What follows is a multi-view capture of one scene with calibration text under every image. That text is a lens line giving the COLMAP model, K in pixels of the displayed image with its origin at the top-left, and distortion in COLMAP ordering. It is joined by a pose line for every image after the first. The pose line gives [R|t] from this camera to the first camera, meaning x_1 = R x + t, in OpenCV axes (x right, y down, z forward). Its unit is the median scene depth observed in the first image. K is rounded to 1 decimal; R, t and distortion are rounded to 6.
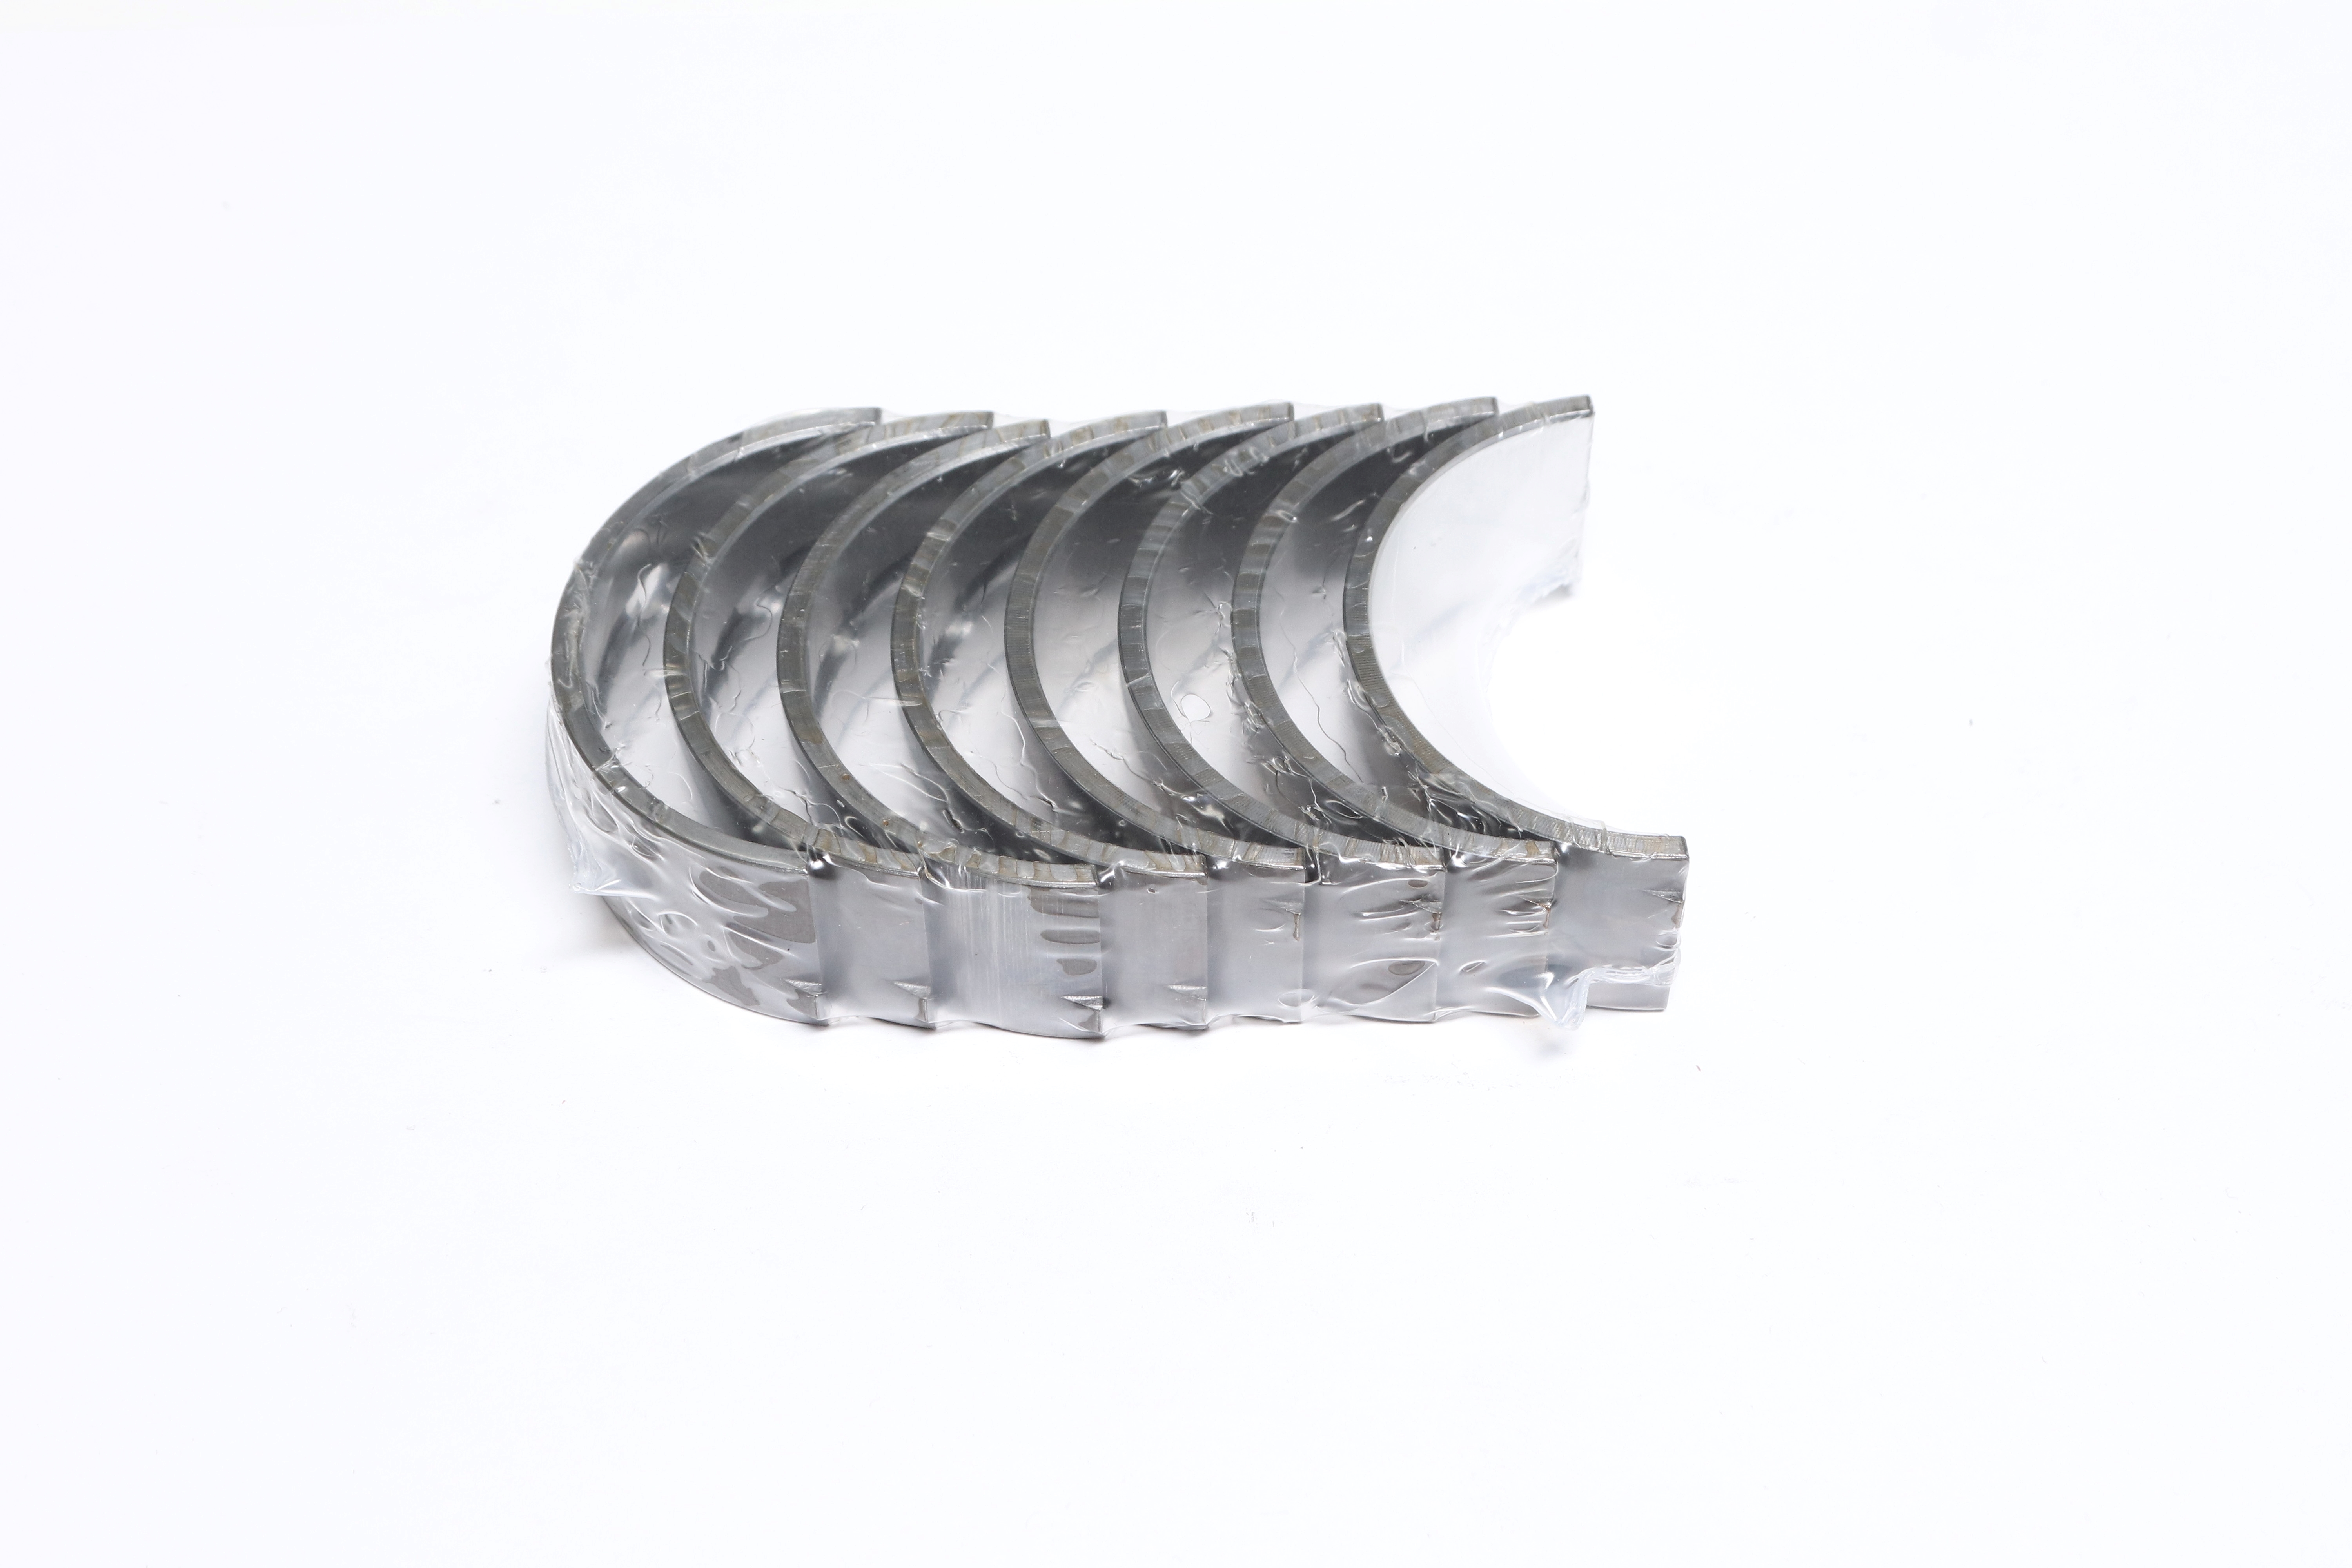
lens RADIAL K [[4387.3, 0, 1176.5], [0, 4387.3, 779.8], [0, 0, 1]] dist [-0.032498, 0.000000]
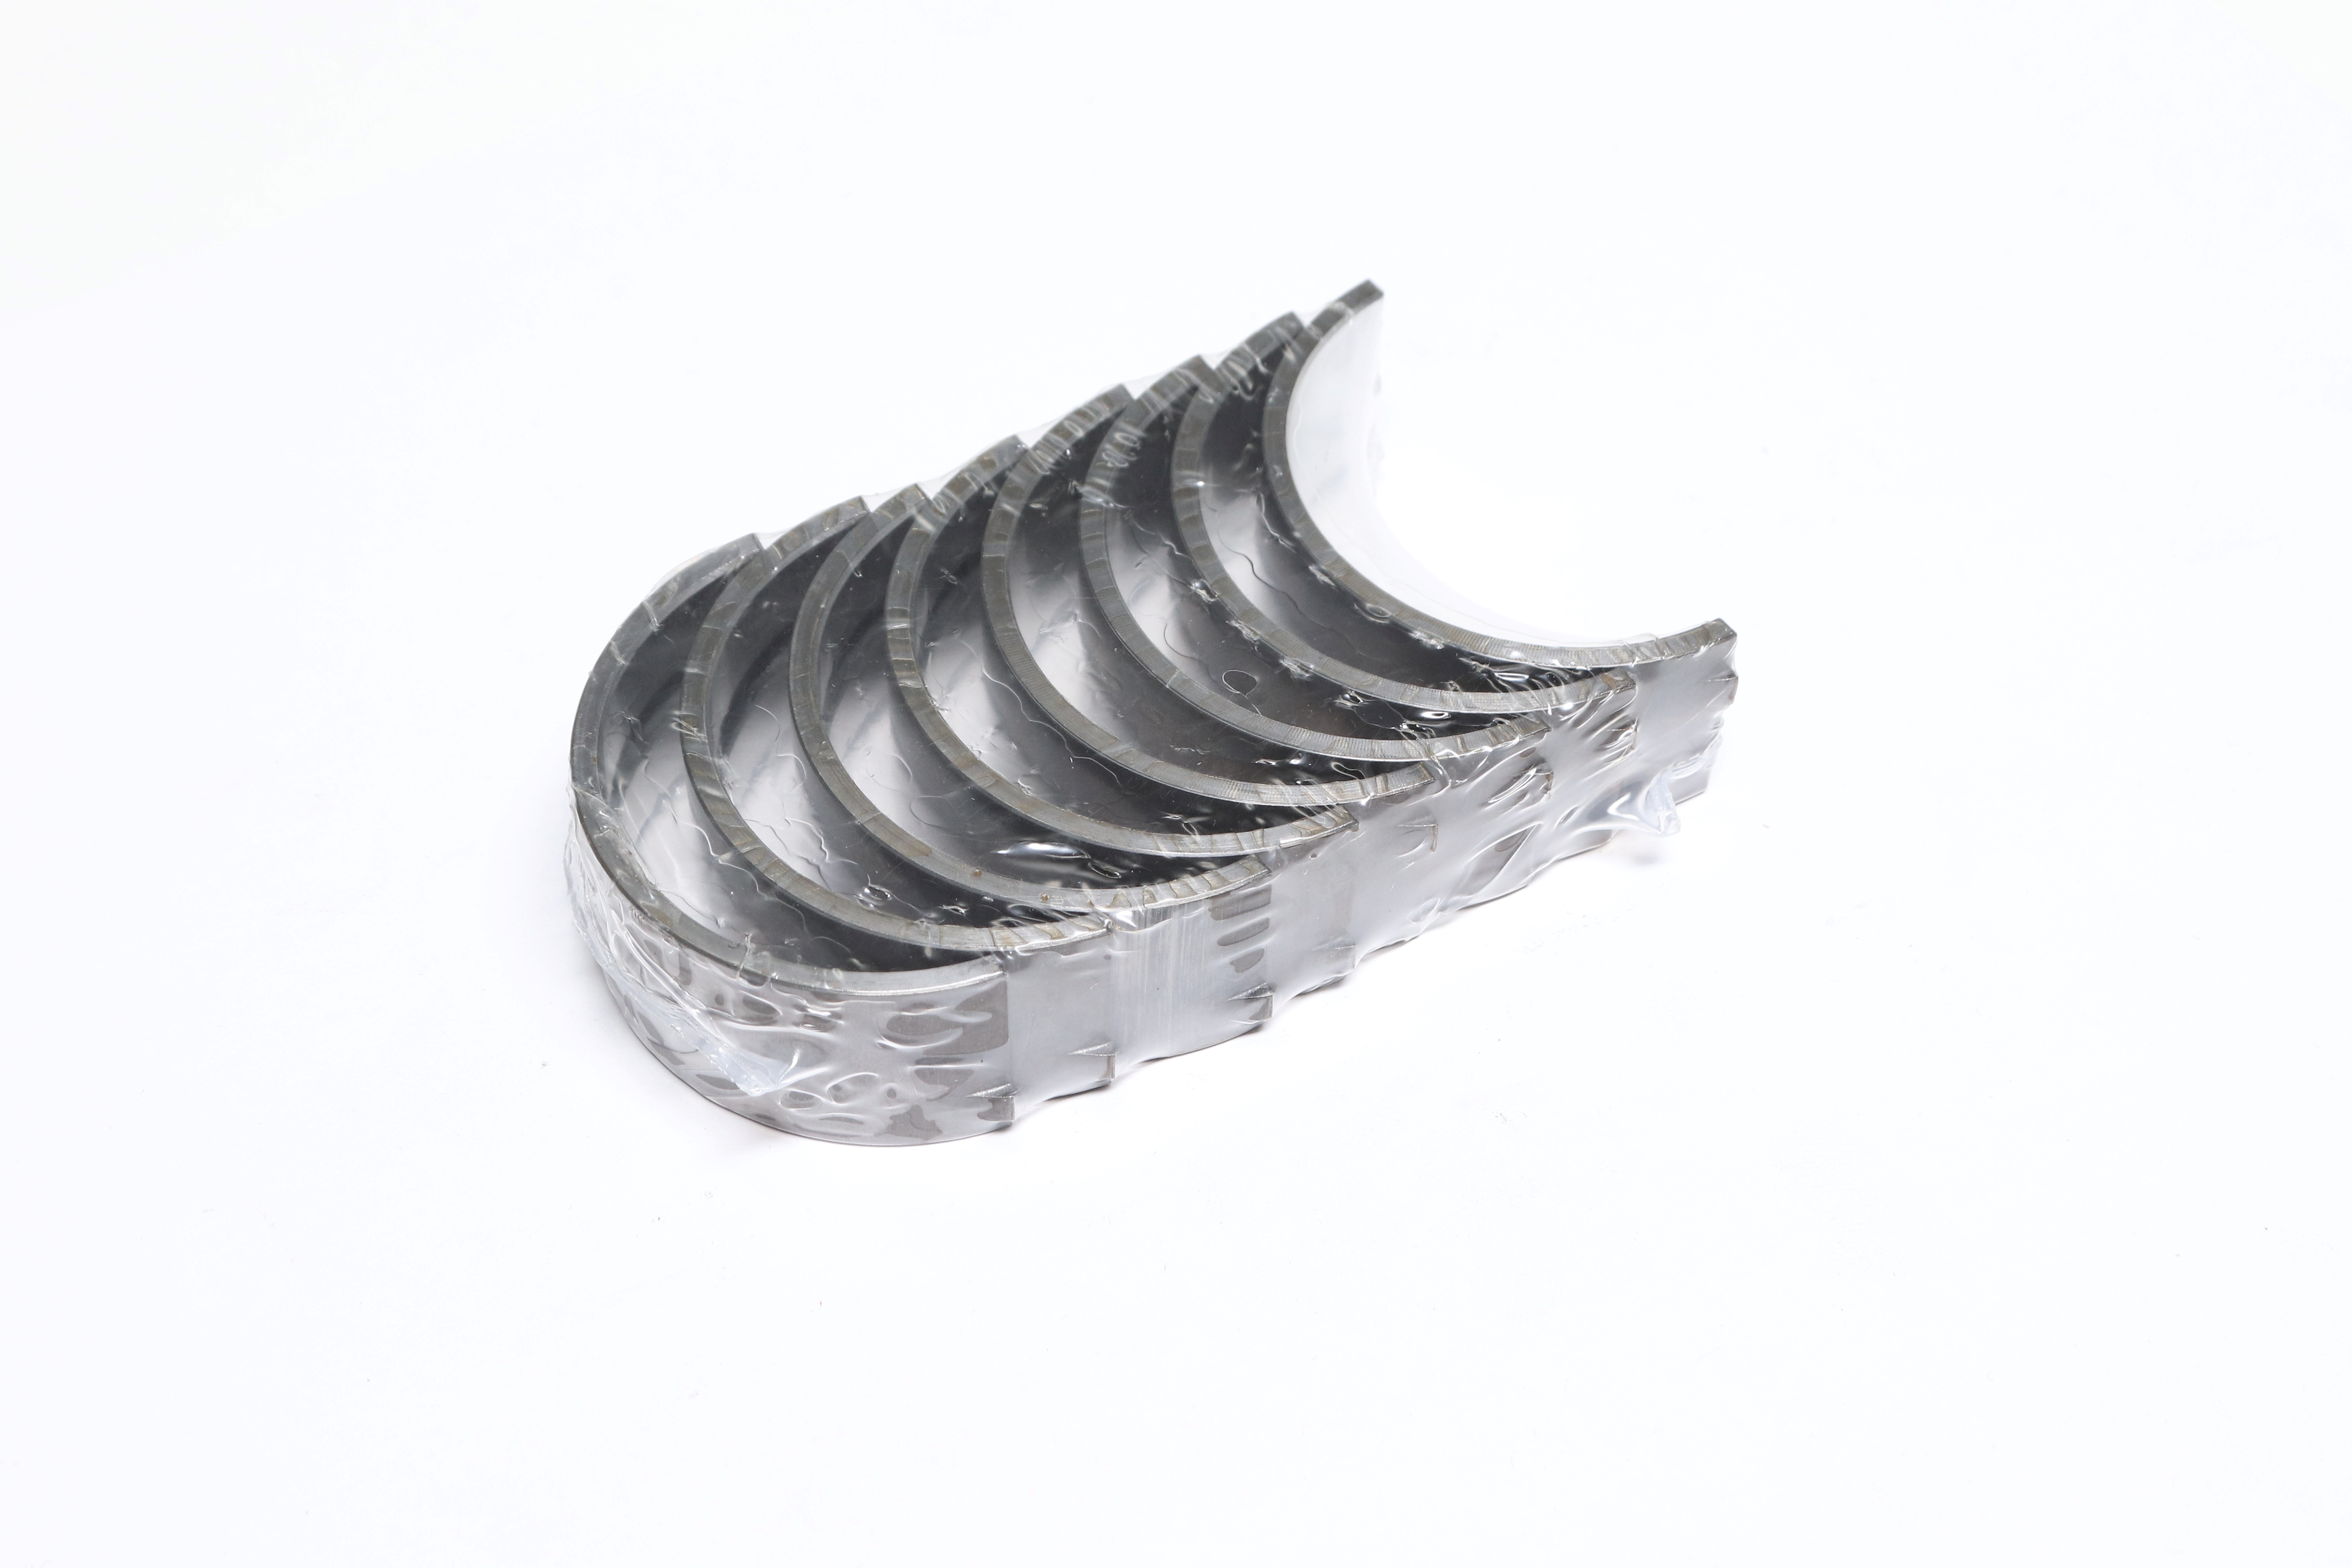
lens RADIAL K [[4387.3, 0, 1177.9], [0, 4387.3, 787.9], [0, 0, 1]] dist [-0.032498, 0.000000]
pose [[0.860716, -0.372281, 0.347239, -0.363626], [0.373321, 0.925304, 0.066666, -0.065735], [-0.346120, 0.072251, 0.935404, 0.066521]]
